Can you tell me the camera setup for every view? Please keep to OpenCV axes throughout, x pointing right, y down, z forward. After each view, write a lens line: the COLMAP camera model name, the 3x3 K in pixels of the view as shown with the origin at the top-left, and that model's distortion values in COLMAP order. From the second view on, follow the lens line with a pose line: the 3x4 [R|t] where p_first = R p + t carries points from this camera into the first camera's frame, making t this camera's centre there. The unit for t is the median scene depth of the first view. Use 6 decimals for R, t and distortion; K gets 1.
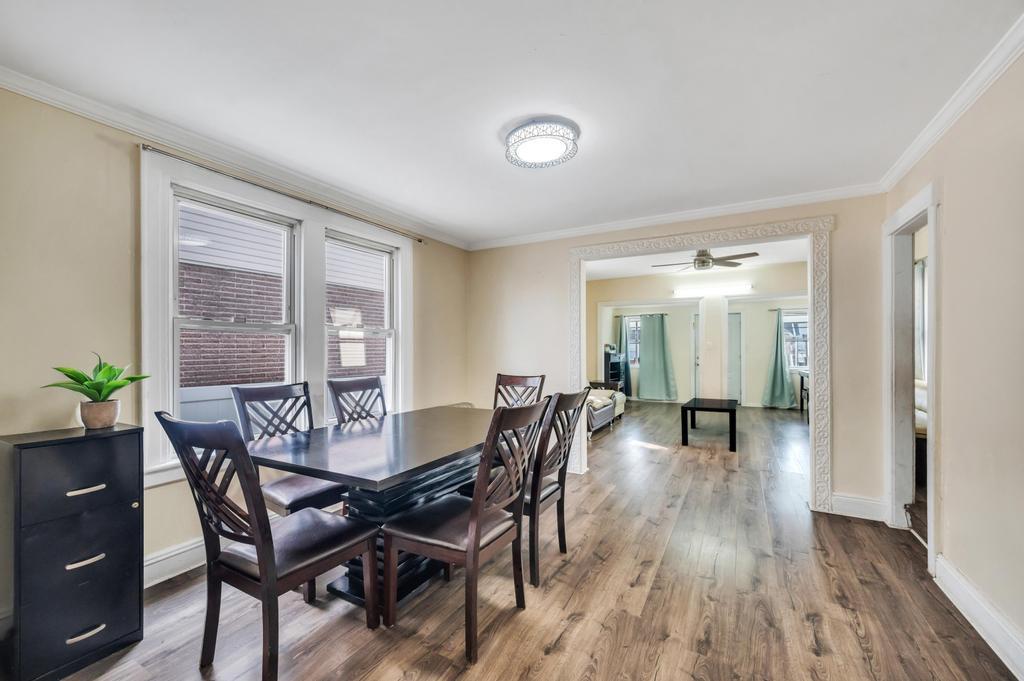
lens RADIAL K [[409.6, 0, 503.9], [0, 409.6, 347.3], [0, 0, 1]] dist [-0.001210, -0.000281]
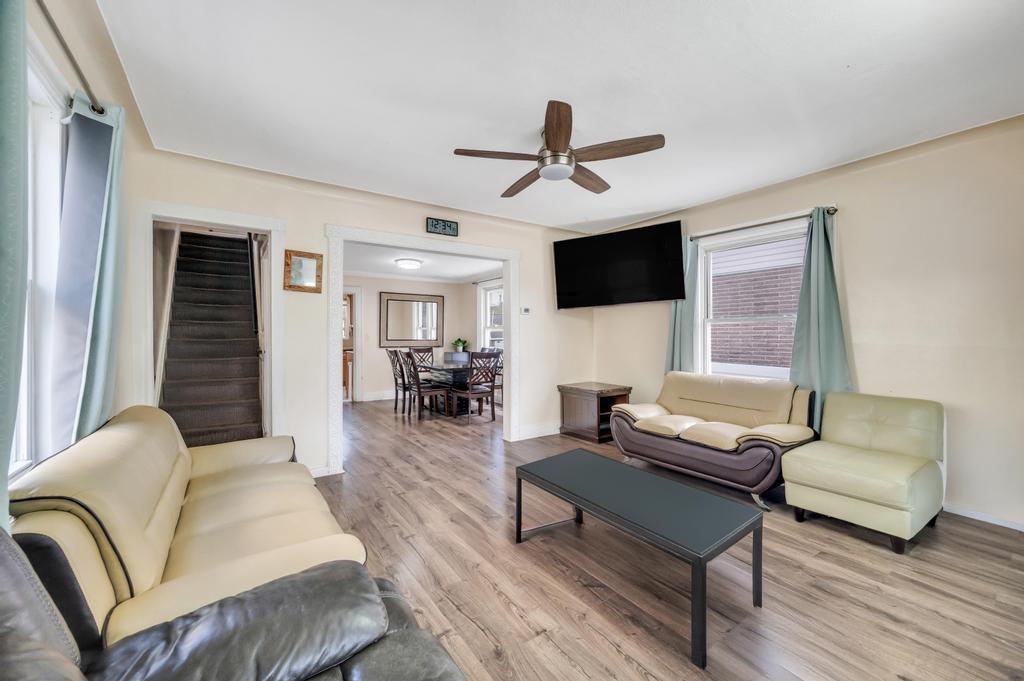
lens RADIAL K [[409.6, 0, 510.2], [0, 409.6, 336.5], [0, 0, 1]] dist [-0.001210, -0.000281]
pose [[-0.436733, 0.002647, -0.899588, 1.615257], [0.000850, 0.999996, 0.002530, 0.003669], [0.899591, 0.000340, -0.436733, 1.973179]]
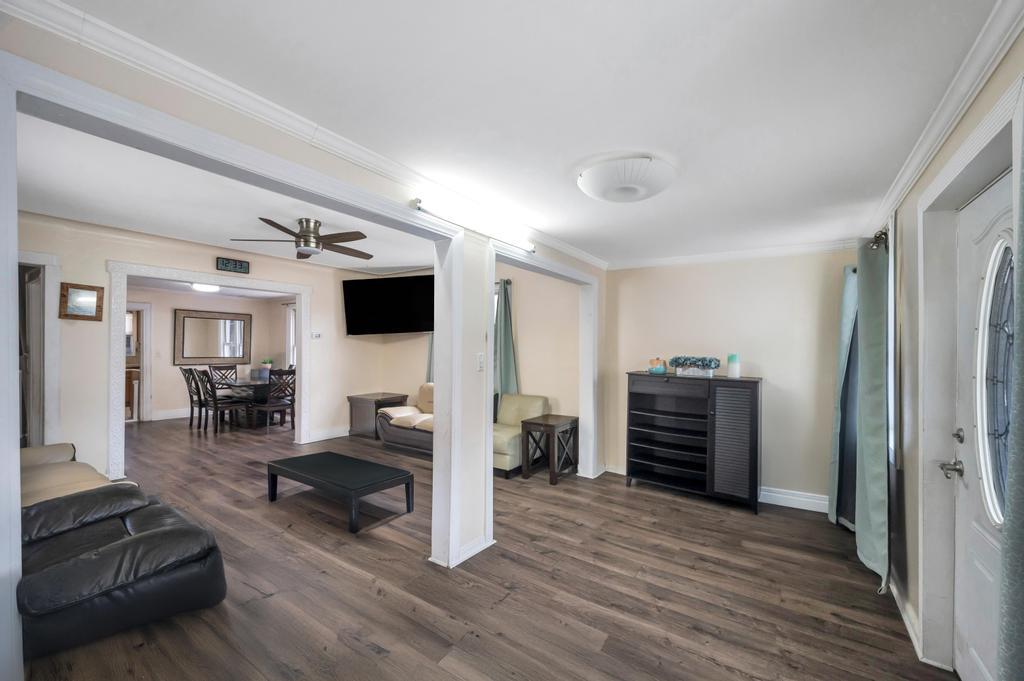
lens RADIAL K [[411.7, 0, 512.3], [0, 411.7, 348.1], [0, 0, 1]] dist [0.002862, -0.000480]
pose [[-0.089179, -0.002792, -0.996012, 2.004256], [-0.006791, 0.999975, -0.002195, -0.035245], [0.995992, 0.006569, -0.089196, 2.413394]]
